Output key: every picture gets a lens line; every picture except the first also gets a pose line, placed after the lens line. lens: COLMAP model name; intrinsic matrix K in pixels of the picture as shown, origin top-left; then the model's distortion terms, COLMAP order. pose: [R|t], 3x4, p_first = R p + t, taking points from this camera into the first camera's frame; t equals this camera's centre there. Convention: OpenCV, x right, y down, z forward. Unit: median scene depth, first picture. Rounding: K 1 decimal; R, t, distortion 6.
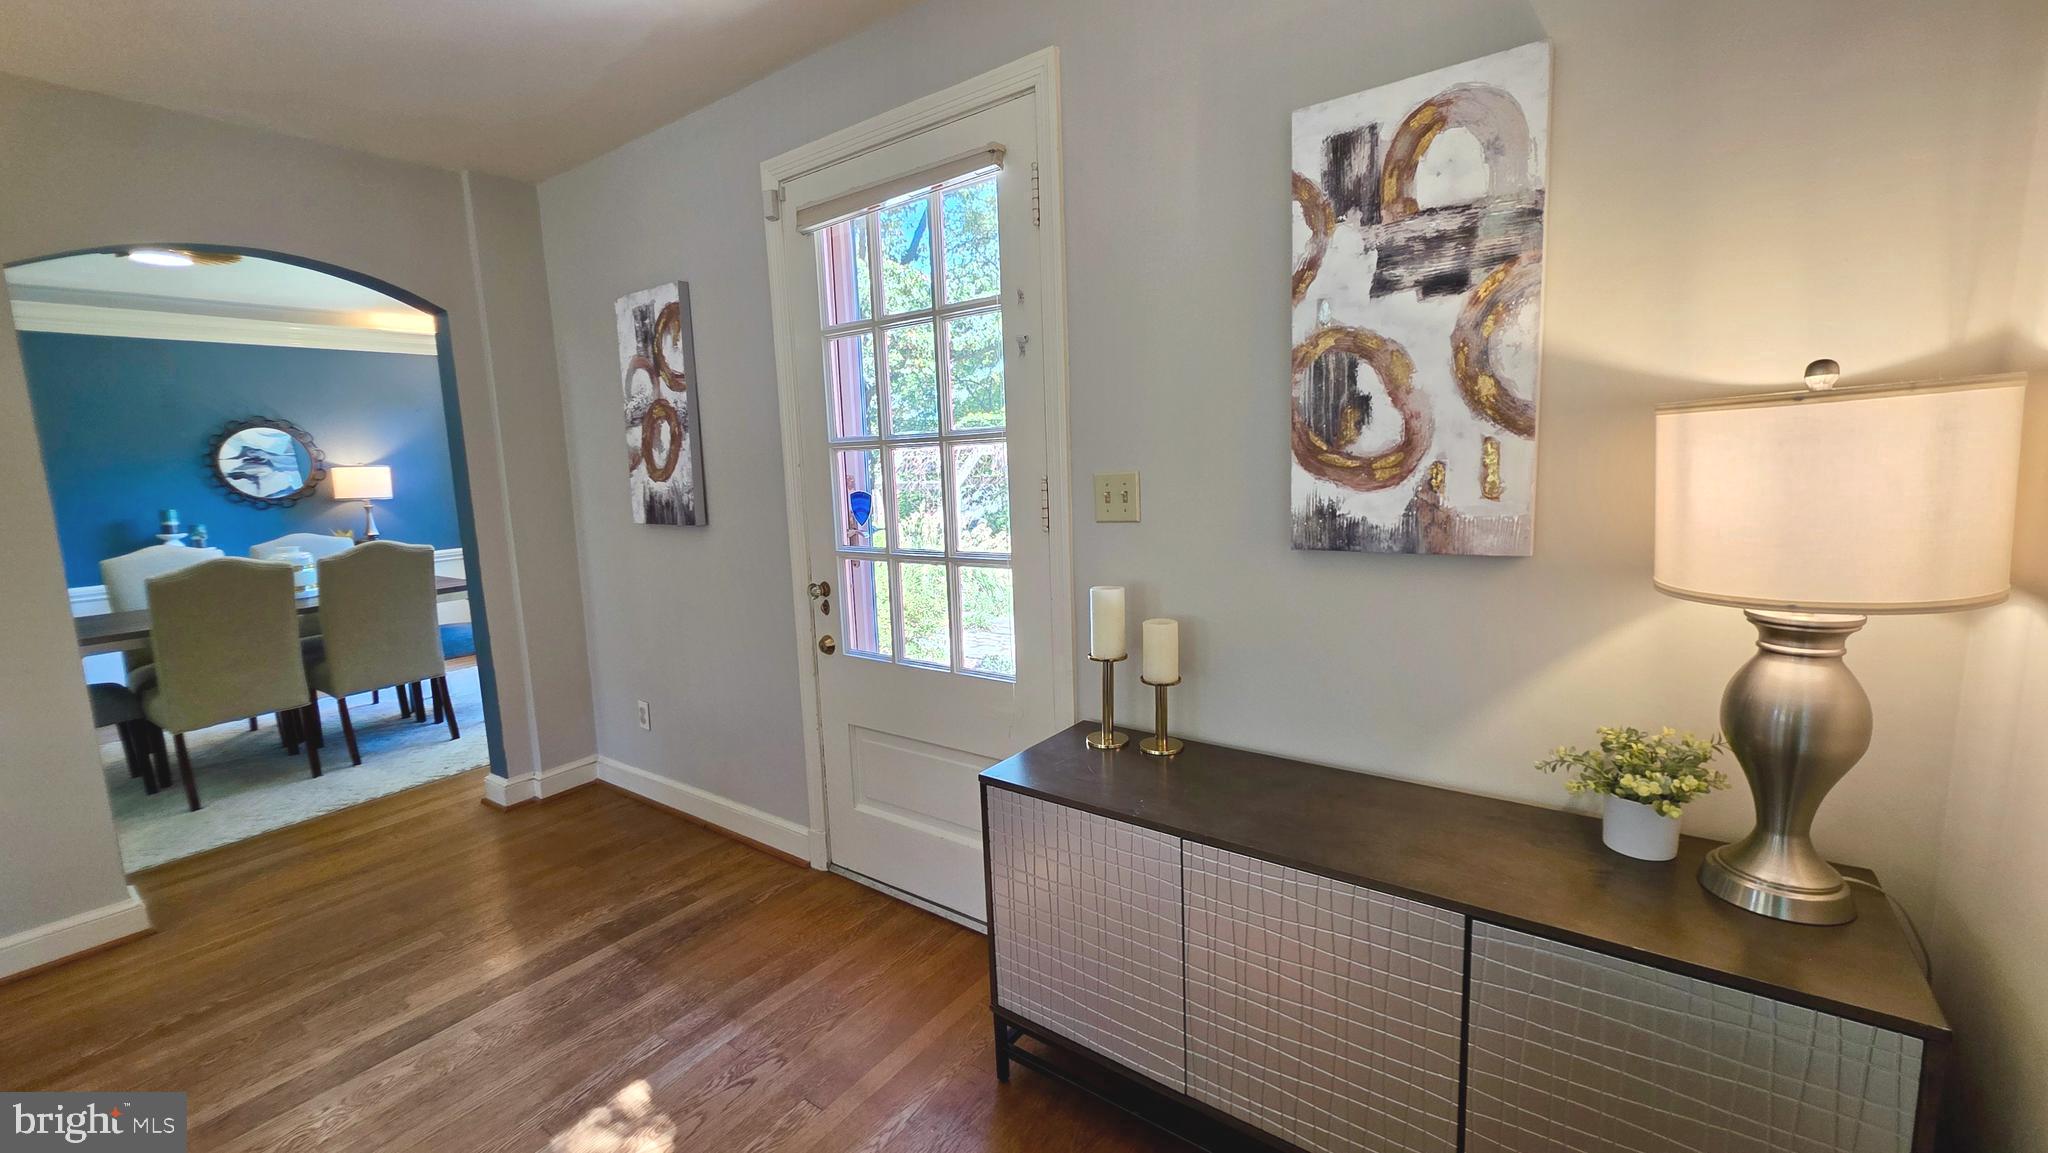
lens RADIAL K [[822.8, 0, 1018.2], [0, 822.8, 570.9], [0, 0, 1]] dist [0.001387, -0.001126]
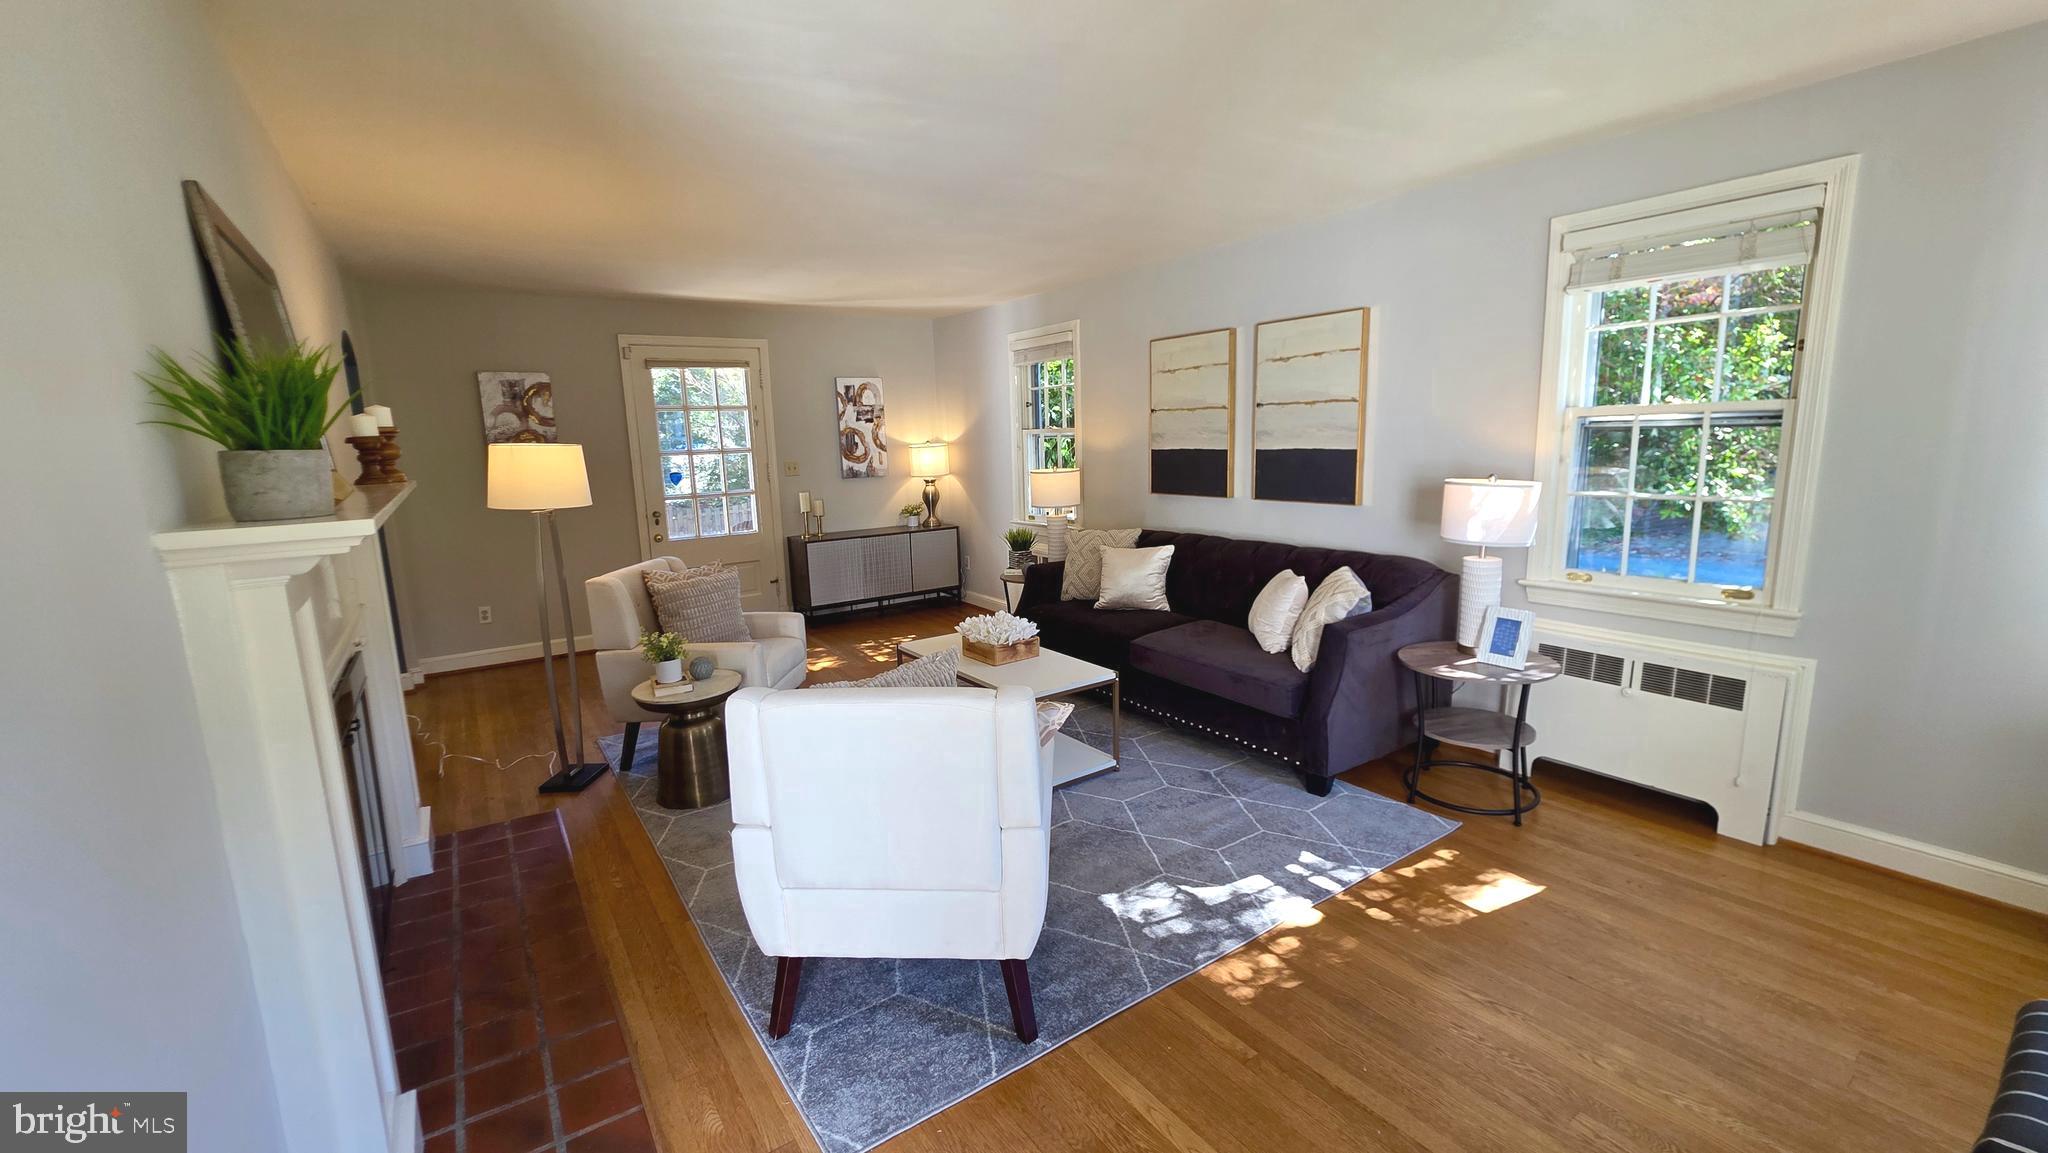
lens RADIAL K [[822.8, 0, 1018.4], [0, 822.8, 570.6], [0, 0, 1]] dist [0.001387, -0.001126]
pose [[0.327232, -0.126718, 0.936409, -2.281824], [0.149156, 0.985471, 0.081234, 0.154965], [-0.933098, 0.113089, 0.341379, -0.817870]]
